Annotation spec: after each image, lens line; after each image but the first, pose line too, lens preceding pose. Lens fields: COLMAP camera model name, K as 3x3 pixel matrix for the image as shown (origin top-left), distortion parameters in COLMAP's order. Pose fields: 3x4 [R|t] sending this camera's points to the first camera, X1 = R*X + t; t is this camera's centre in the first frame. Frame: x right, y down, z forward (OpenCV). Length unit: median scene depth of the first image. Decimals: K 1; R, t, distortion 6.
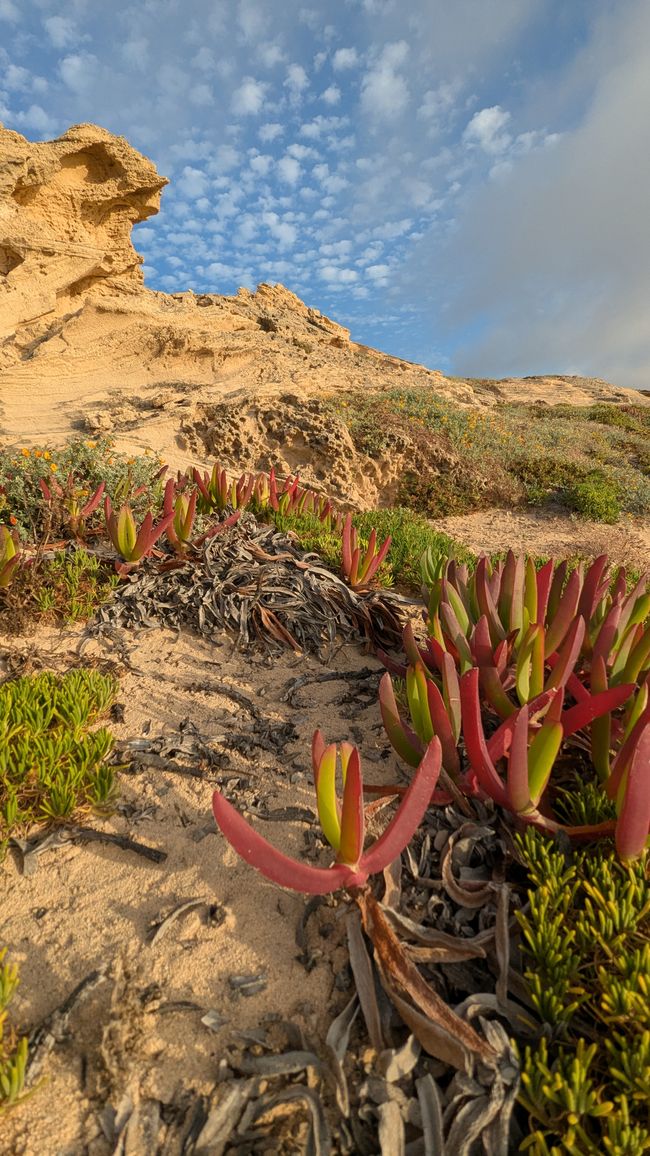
lens RADIAL K [[546.2, 0, 323.3], [0, 546.2, 588.6], [0, 0, 1]] dist [-0.002463, 0.000094]
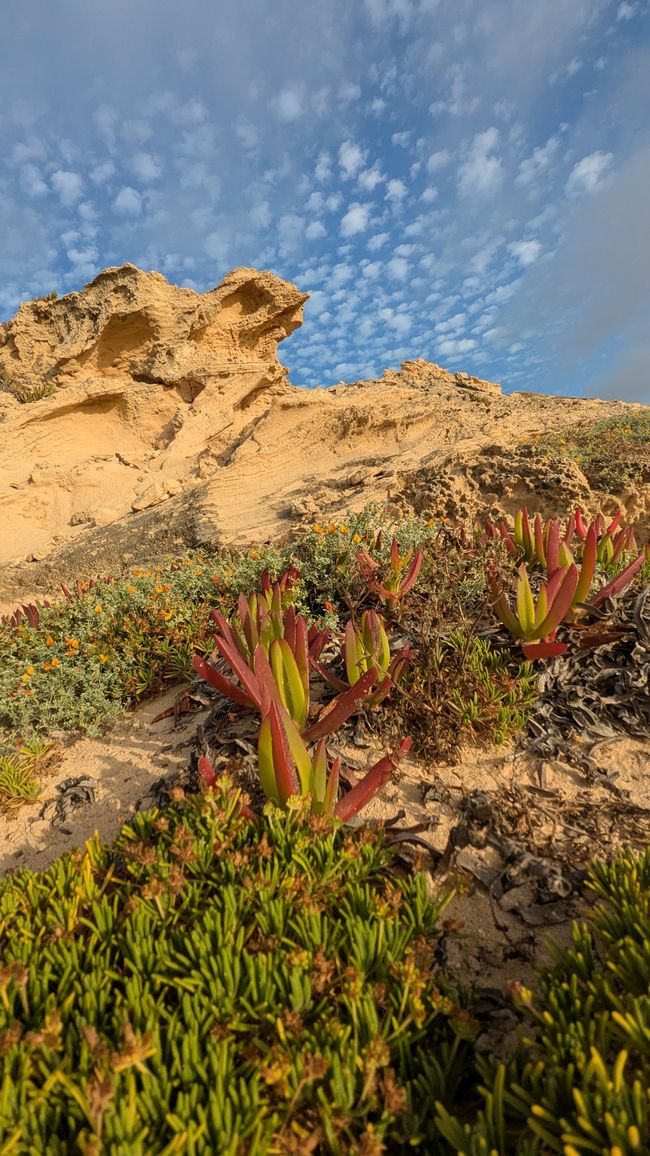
lens RADIAL K [[553.3, 0, 325.0], [0, 553.3, 578.0], [0, 0, 1]] dist [0.002495, 0.000240]
pose [[0.956337, -0.138410, -0.257415, -0.097818], [0.097342, 0.981309, -0.166002, -0.008592], [0.275580, 0.133697, 0.951935, 0.055657]]
